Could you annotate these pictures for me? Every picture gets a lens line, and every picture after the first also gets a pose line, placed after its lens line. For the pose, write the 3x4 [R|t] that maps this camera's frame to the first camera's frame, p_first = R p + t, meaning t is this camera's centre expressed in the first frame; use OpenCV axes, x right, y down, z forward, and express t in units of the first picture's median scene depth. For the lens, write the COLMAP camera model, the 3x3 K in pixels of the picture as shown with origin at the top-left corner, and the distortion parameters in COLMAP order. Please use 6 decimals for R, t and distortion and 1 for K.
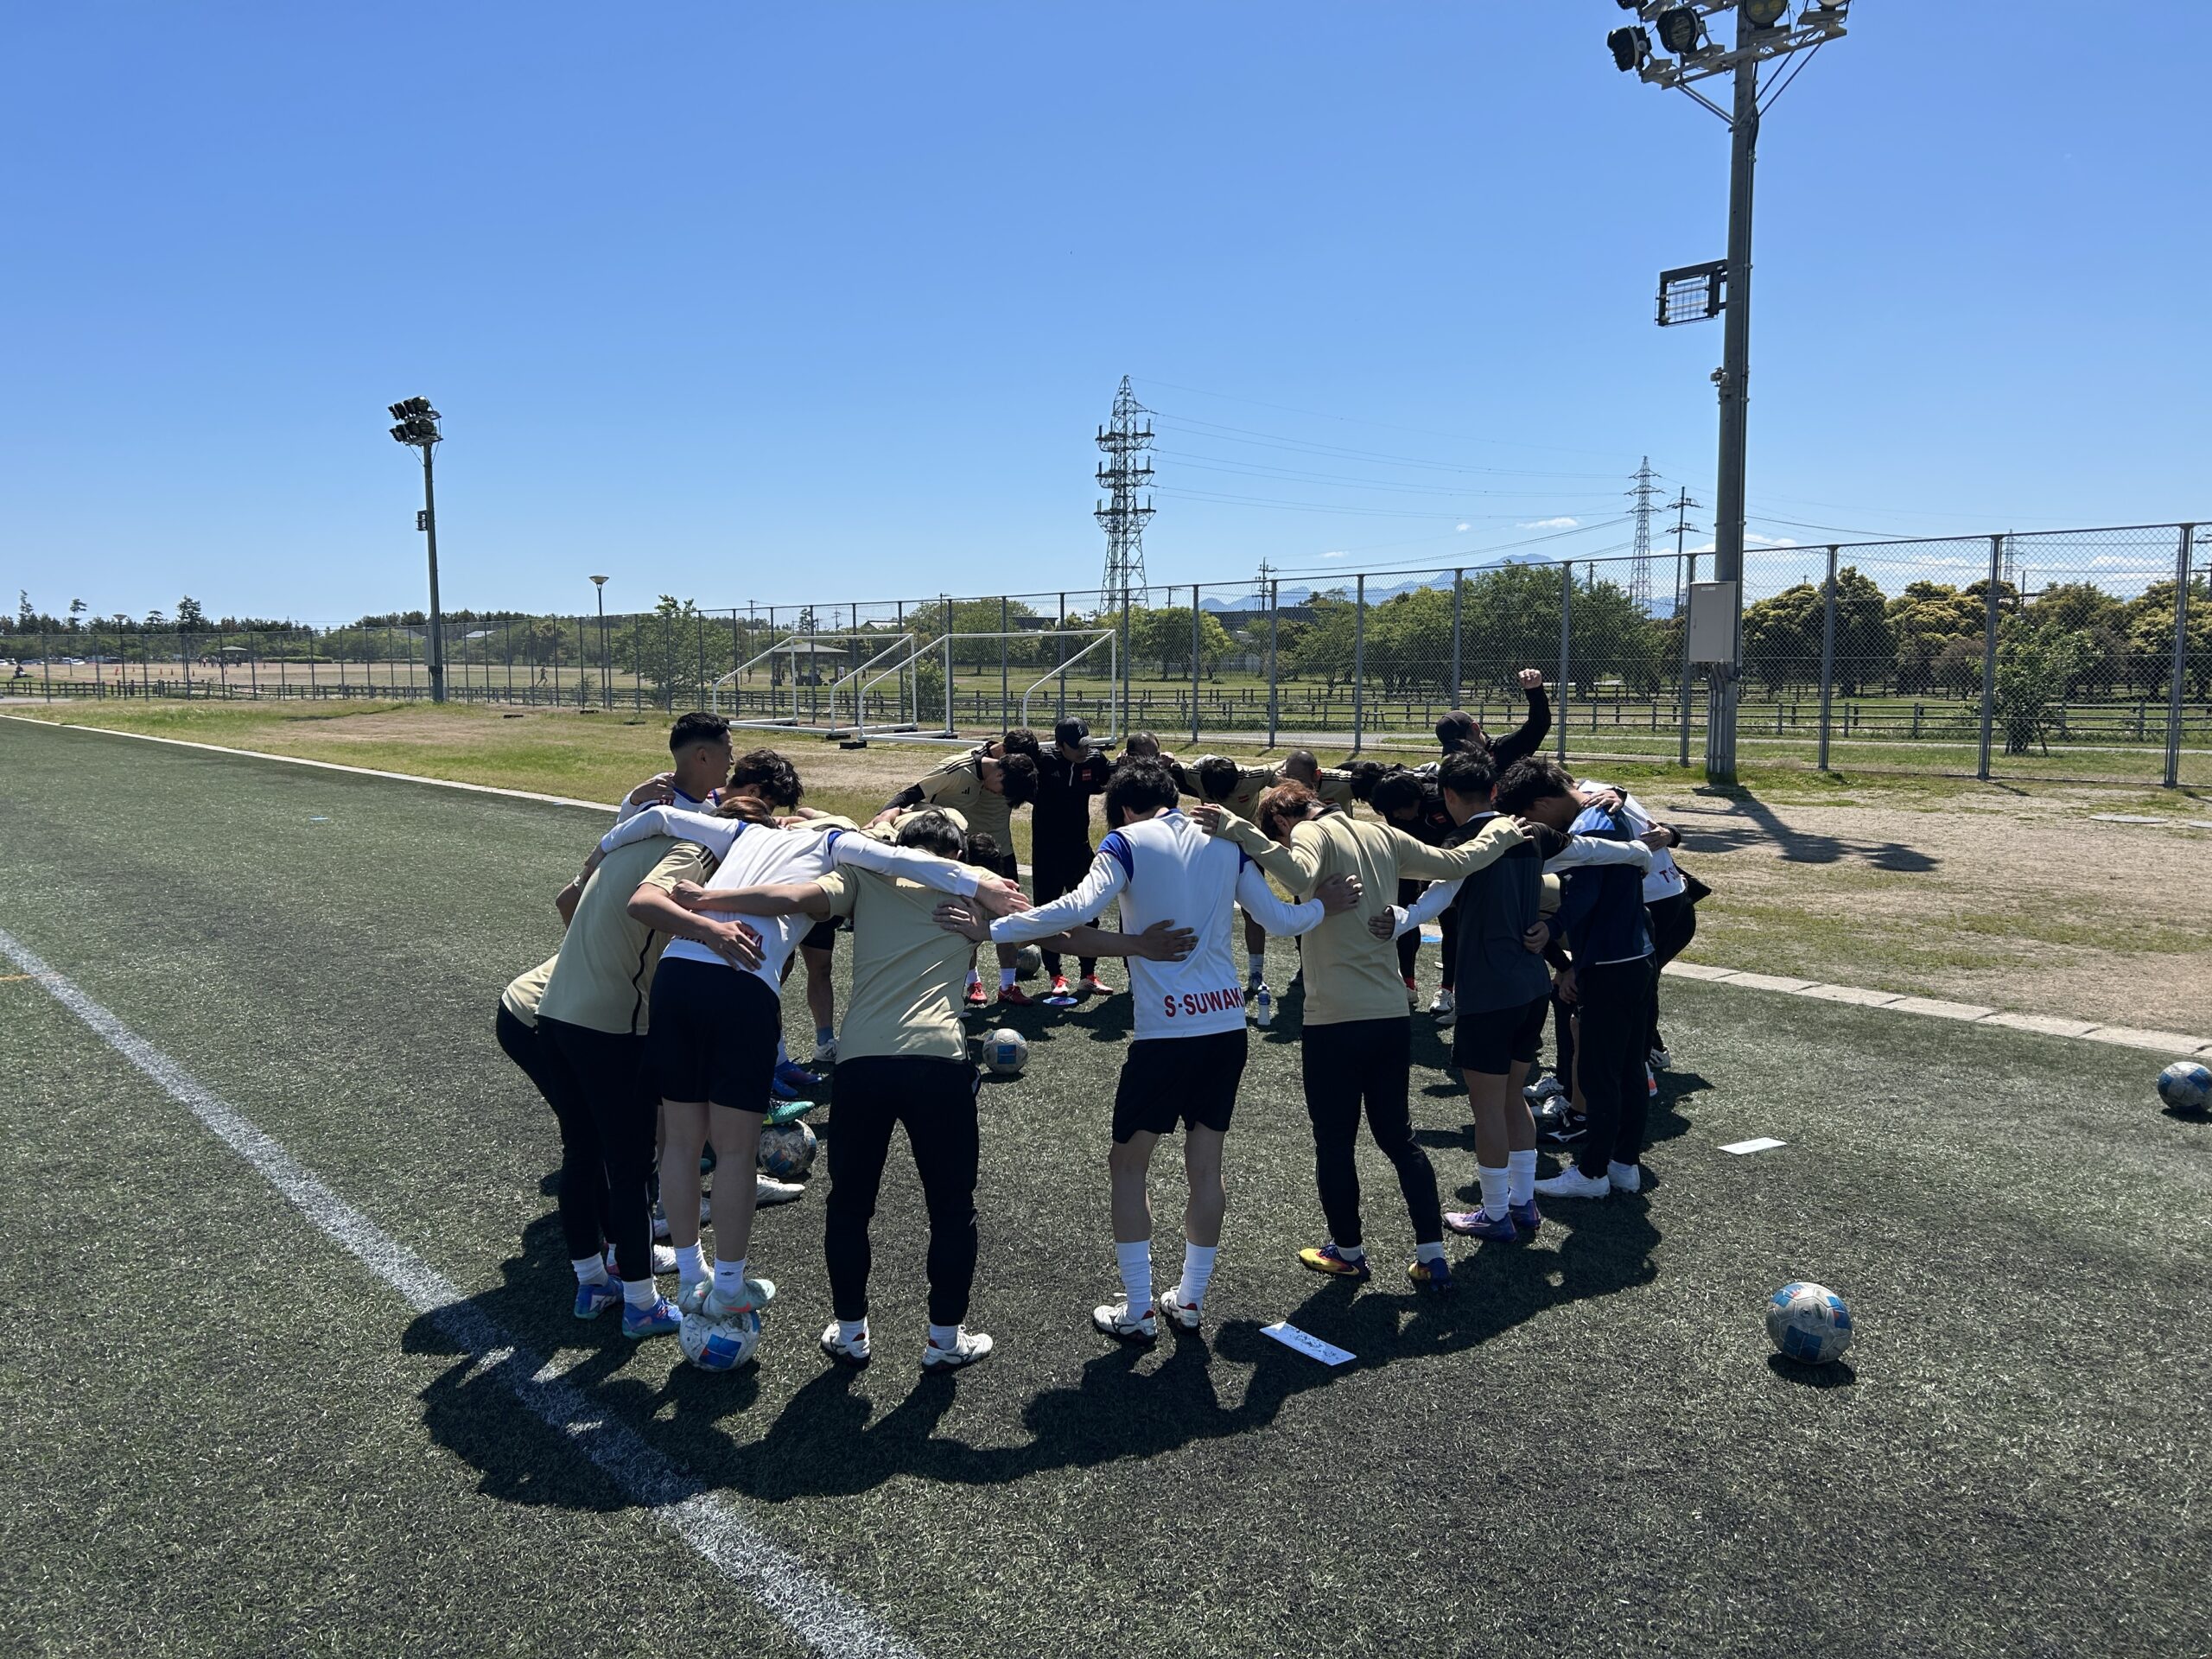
lens RADIAL K [[1650.6, 0, 1101.3], [0, 1650.6, 851.9], [0, 0, 1]] dist [0.047952, -0.049537]
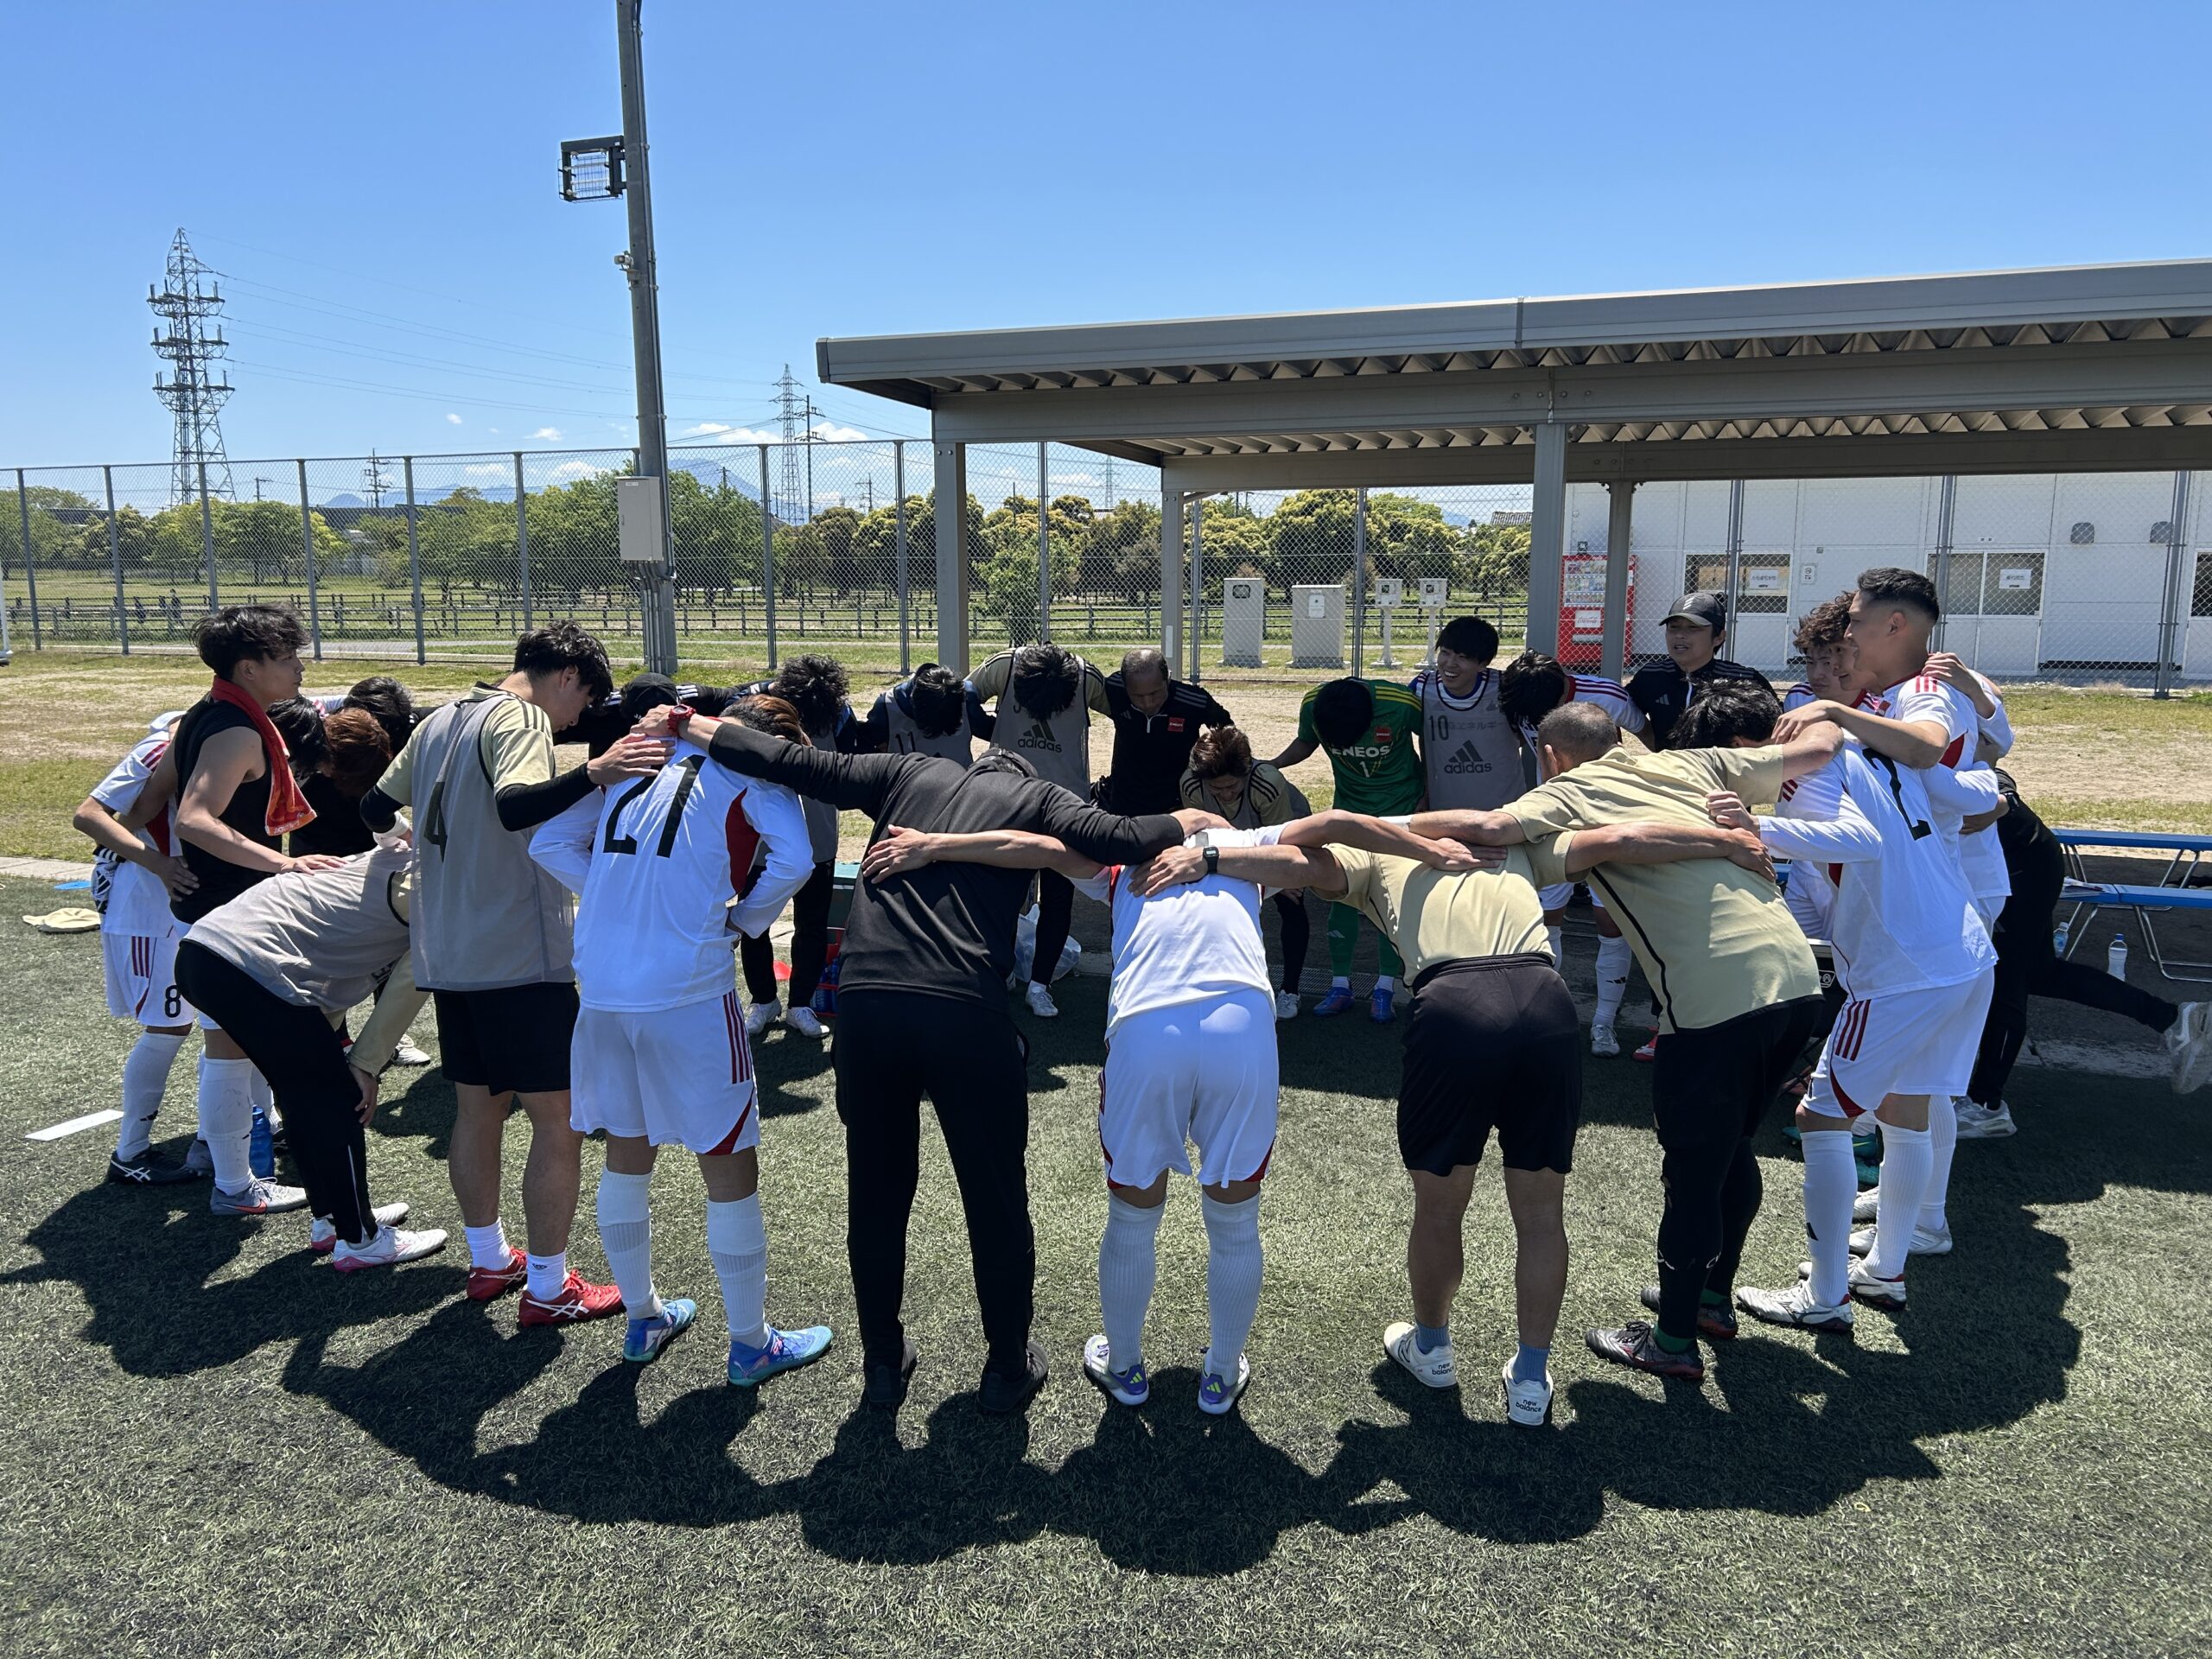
lens RADIAL K [[1650.6, 0, 1108.6], [0, 1650.6, 839.2], [0, 0, 1]] dist [0.047952, -0.049537]
pose [[0.882170, -0.073788, 0.465114, 0.029049], [0.051303, 0.996828, 0.060838, 0.000476], [-0.468128, -0.029808, 0.883158, 0.002766]]
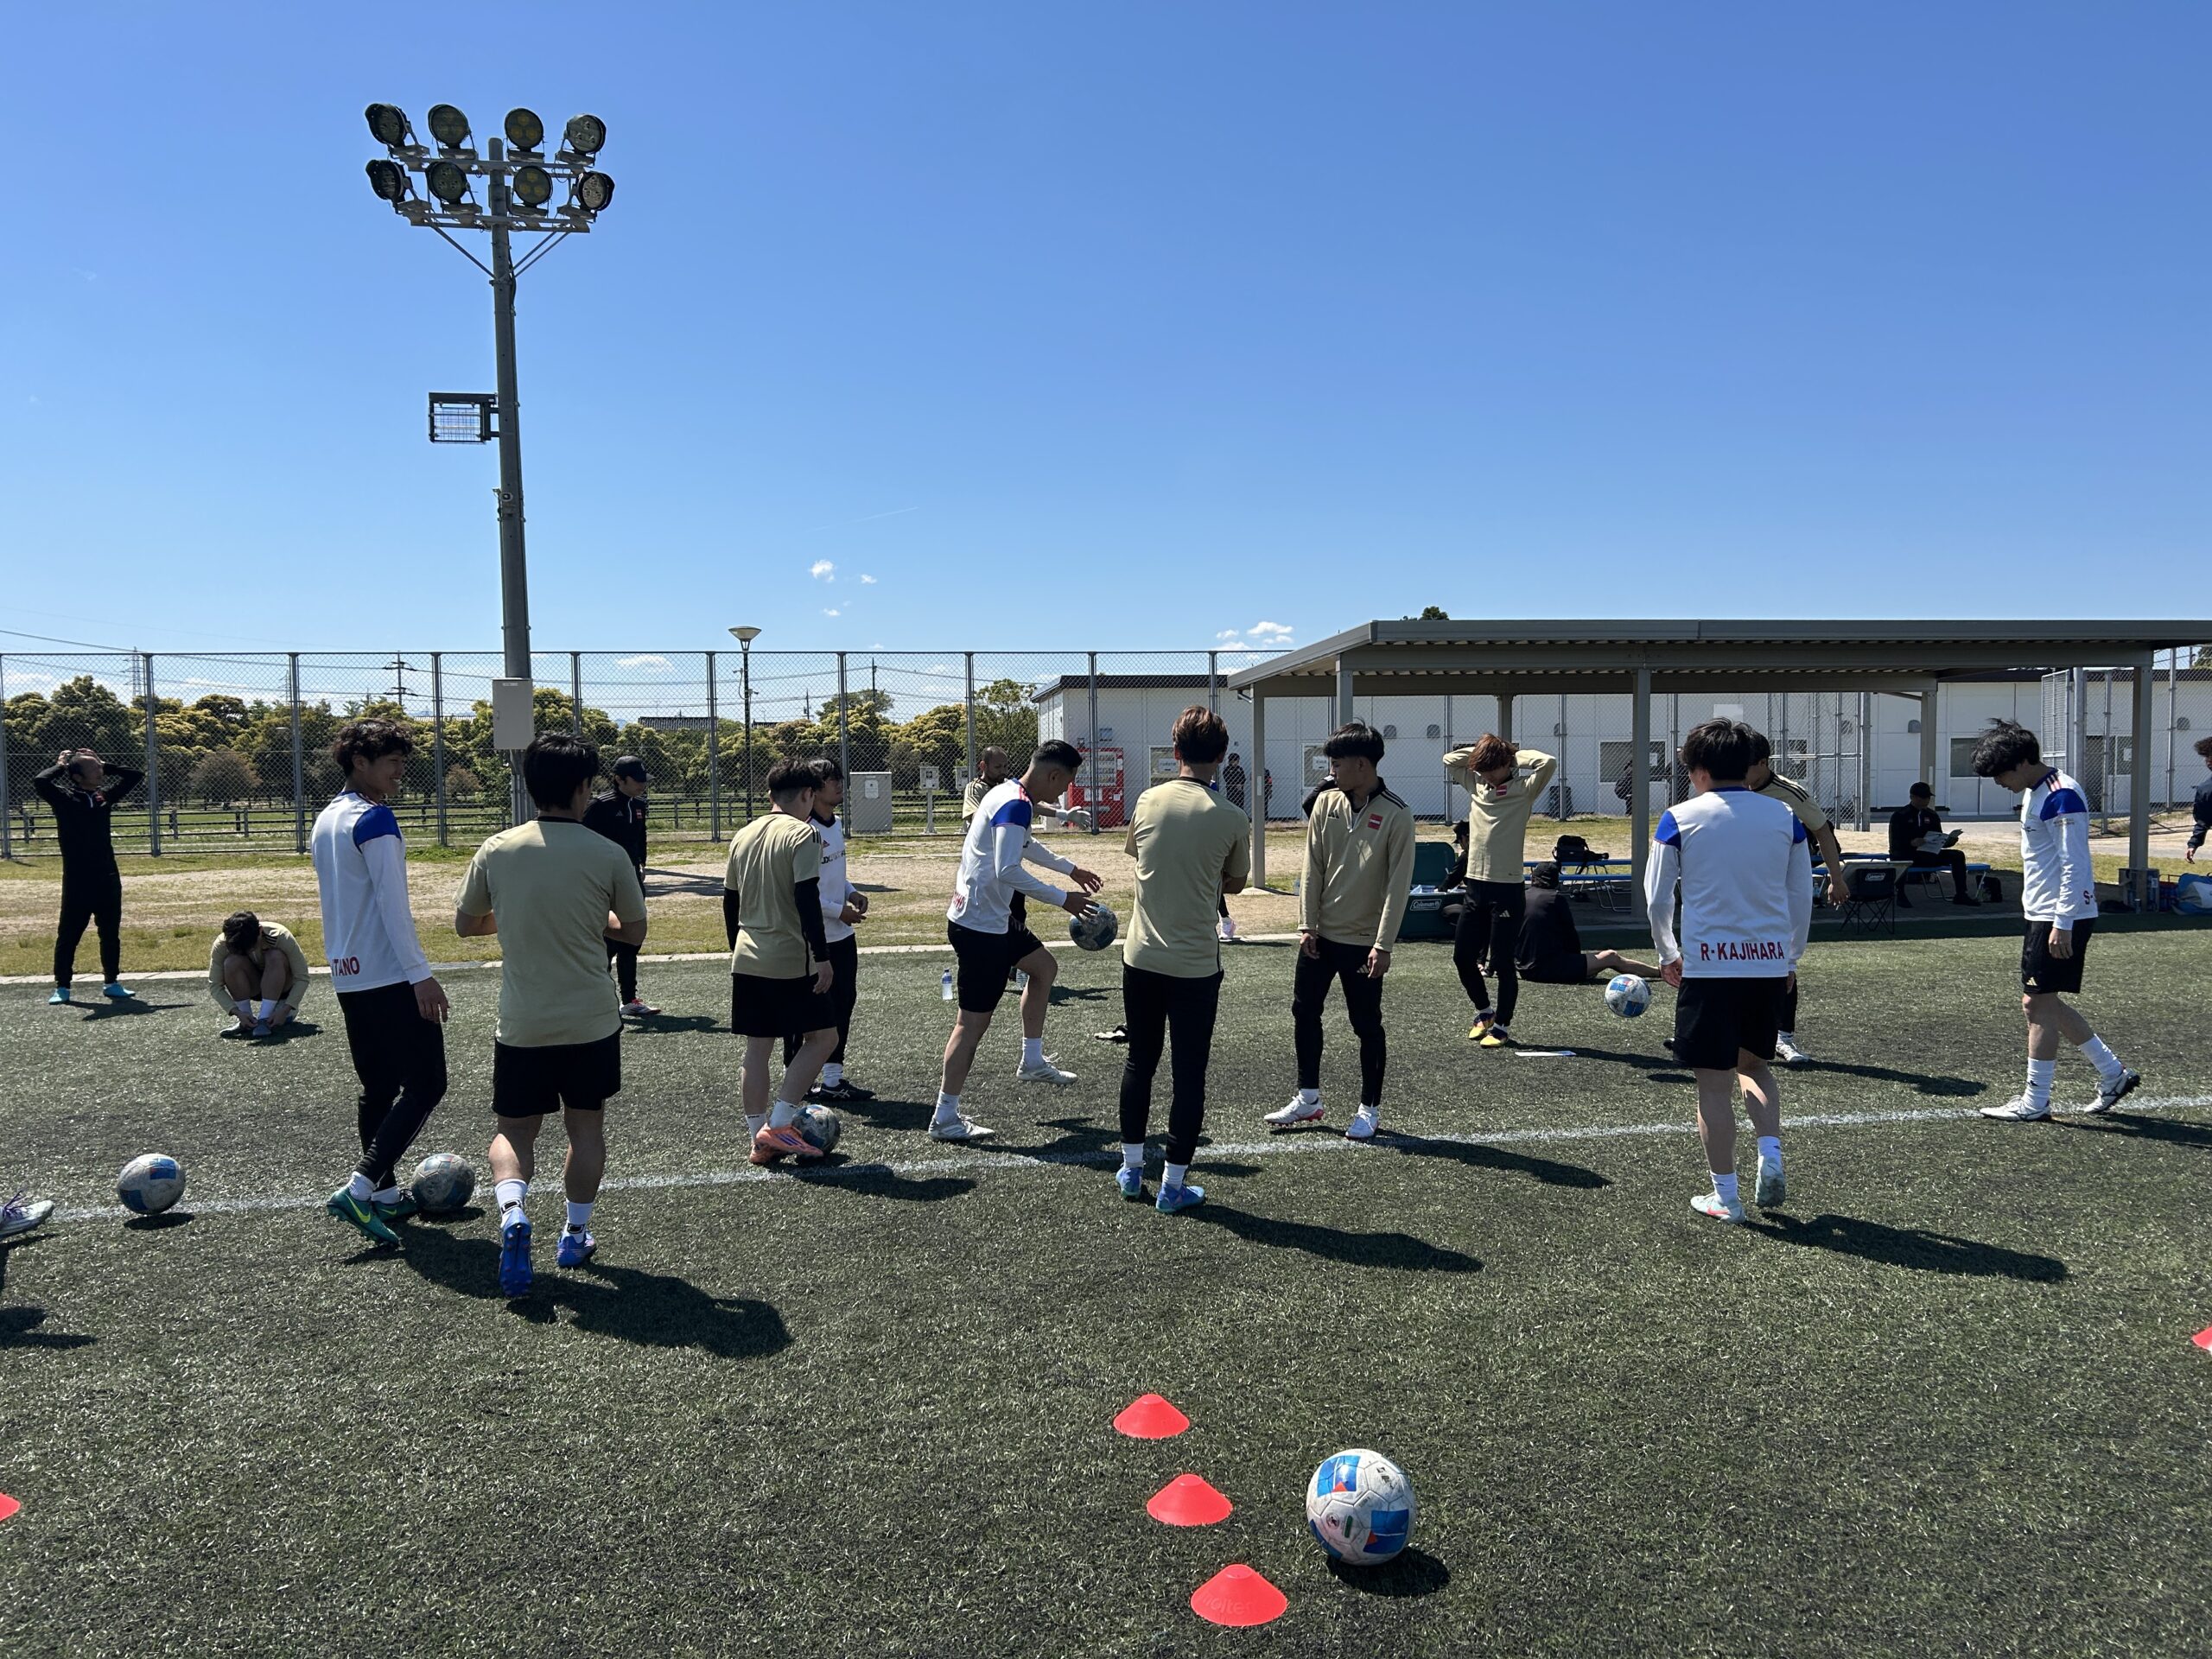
lens RADIAL K [[1650.6, 0, 1096.0], [0, 1650.6, 827.1], [0, 0, 1]] dist [0.047952, -0.049537]
pose [[0.512345, -0.035084, 0.858063, -0.077173], [0.108502, 0.993803, -0.024152, 0.001025], [-0.851898, 0.105476, 0.512976, 0.022087]]
